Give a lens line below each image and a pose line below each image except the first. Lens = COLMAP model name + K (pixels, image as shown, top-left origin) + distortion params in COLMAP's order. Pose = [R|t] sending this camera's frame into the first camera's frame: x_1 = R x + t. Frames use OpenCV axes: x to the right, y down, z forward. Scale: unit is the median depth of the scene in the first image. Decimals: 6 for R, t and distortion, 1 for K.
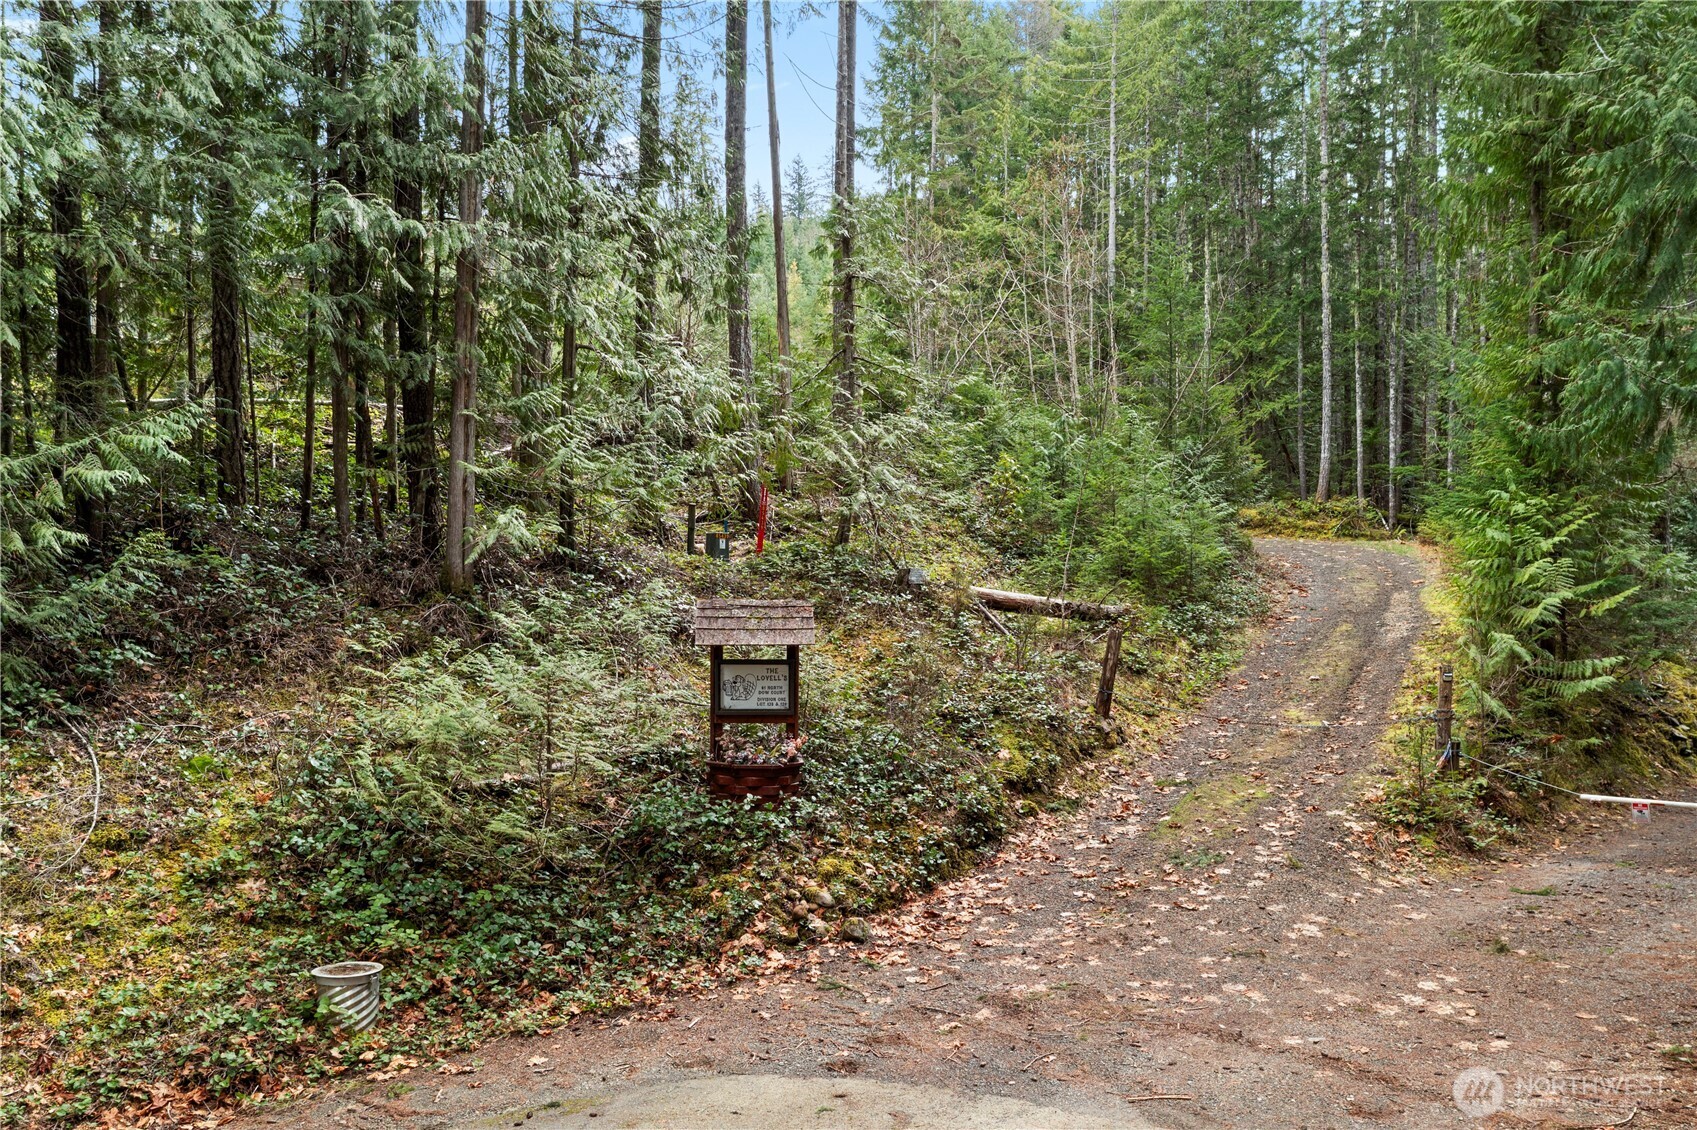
lens RADIAL K [[1336.9, 0, 842.2], [0, 1336.9, 565.4], [0, 0, 1]] dist [-0.016262, -0.001684]
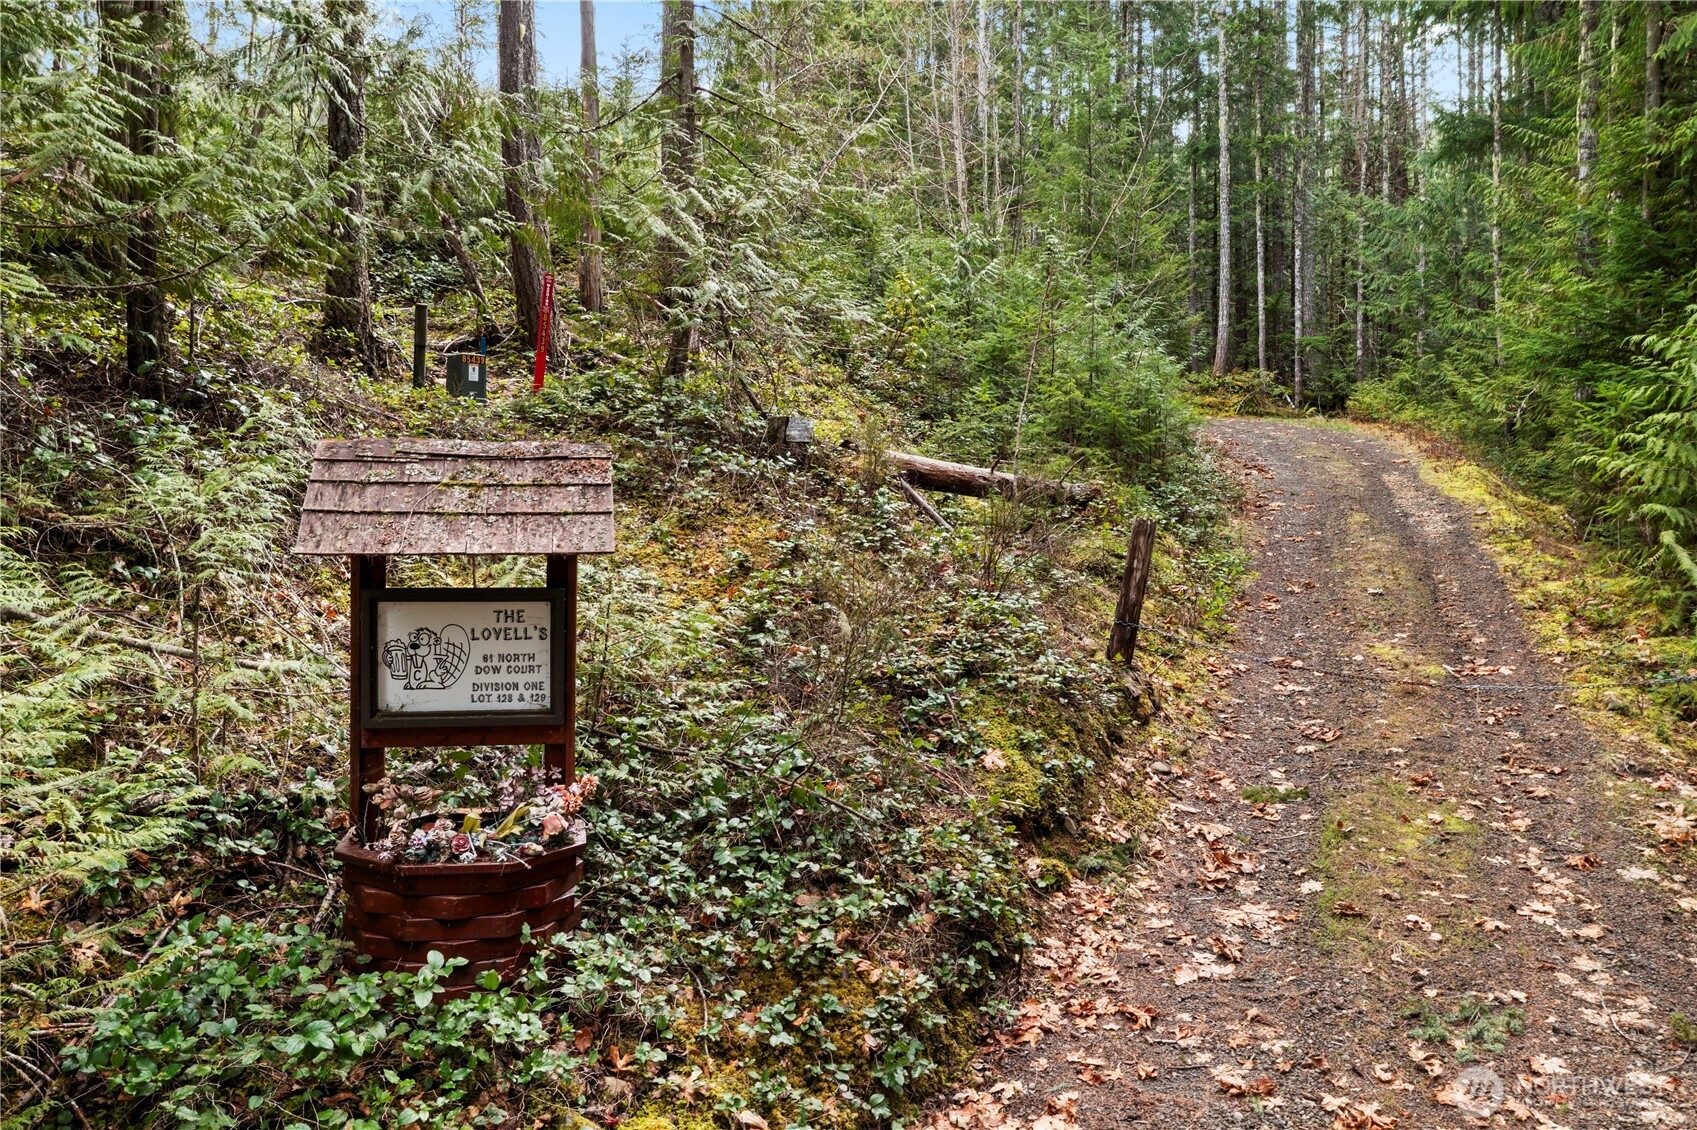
lens RADIAL K [[1336.9, 0, 842.2], [0, 1336.9, 565.4], [0, 0, 1]] dist [-0.016262, -0.001684]
pose [[0.991758, 0.001045, 0.128119, -0.003198], [-0.011741, 0.996500, 0.082759, 0.024135], [-0.127584, -0.083581, 0.988300, 0.496769]]
